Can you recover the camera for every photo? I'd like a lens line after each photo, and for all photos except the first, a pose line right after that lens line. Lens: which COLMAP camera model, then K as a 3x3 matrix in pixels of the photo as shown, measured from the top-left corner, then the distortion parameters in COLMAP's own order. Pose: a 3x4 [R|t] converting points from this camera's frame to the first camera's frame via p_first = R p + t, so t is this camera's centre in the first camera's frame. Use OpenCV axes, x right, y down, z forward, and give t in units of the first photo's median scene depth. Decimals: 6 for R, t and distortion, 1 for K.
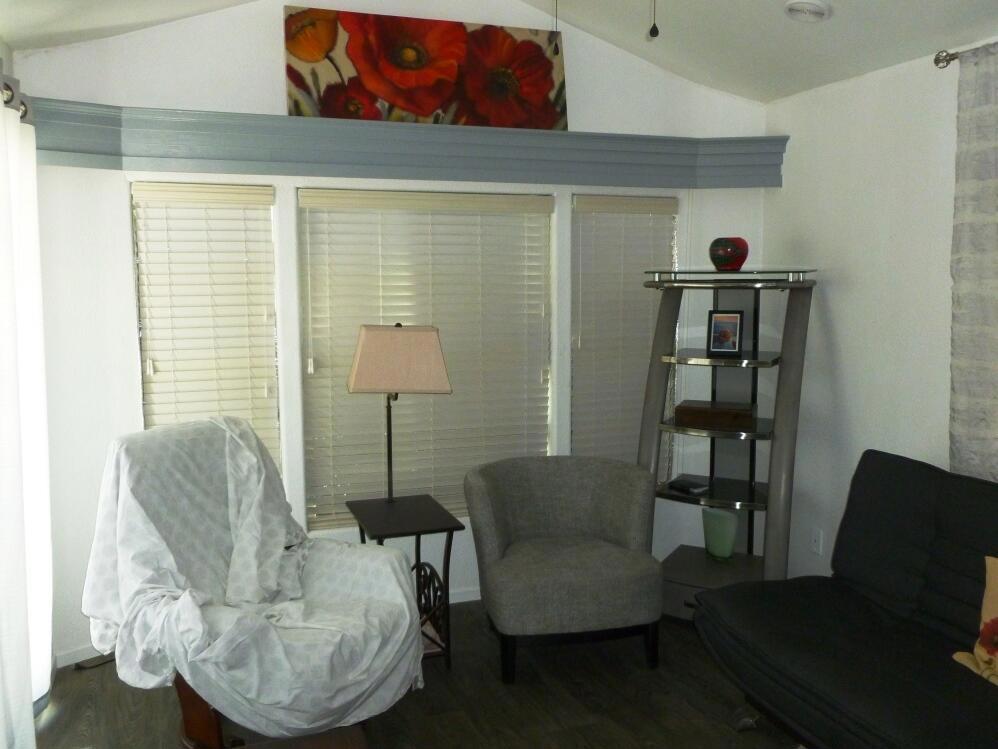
lens RADIAL K [[848.6, 0, 483.3], [0, 848.6, 372.4], [0, 0, 1]] dist [-0.038456, 0.008579]
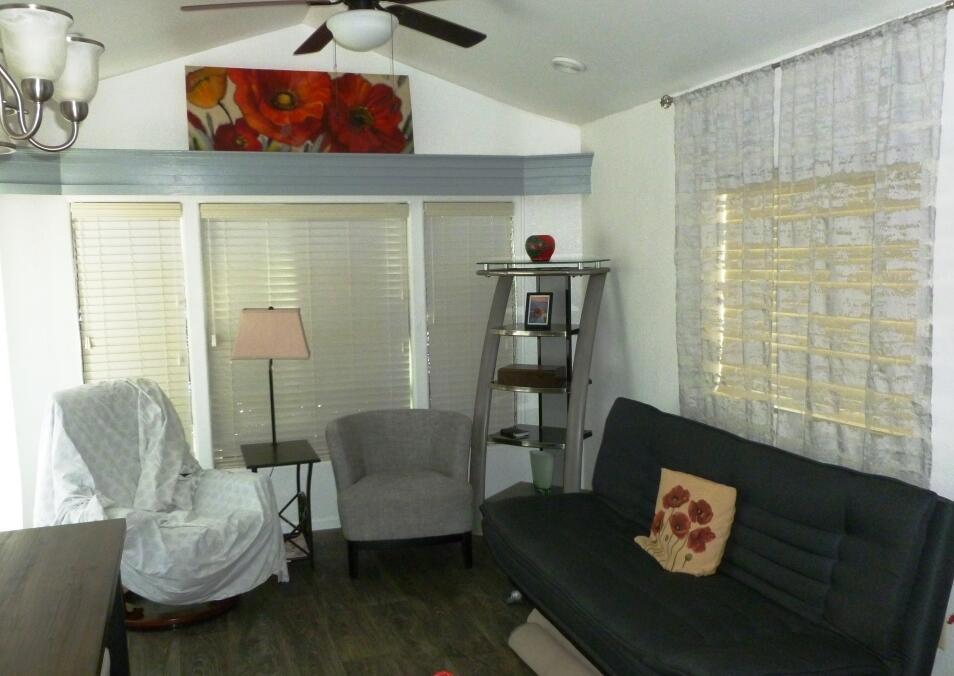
lens RADIAL K [[865.0, 0, 477.1], [0, 865.0, 347.4], [0, 0, 1]] dist [-0.033383, 0.000402]
pose [[0.999696, -0.013422, -0.020684, 0.236852], [0.013258, 0.999880, -0.008018, 0.019308], [0.020789, 0.007741, 0.999754, -0.320647]]
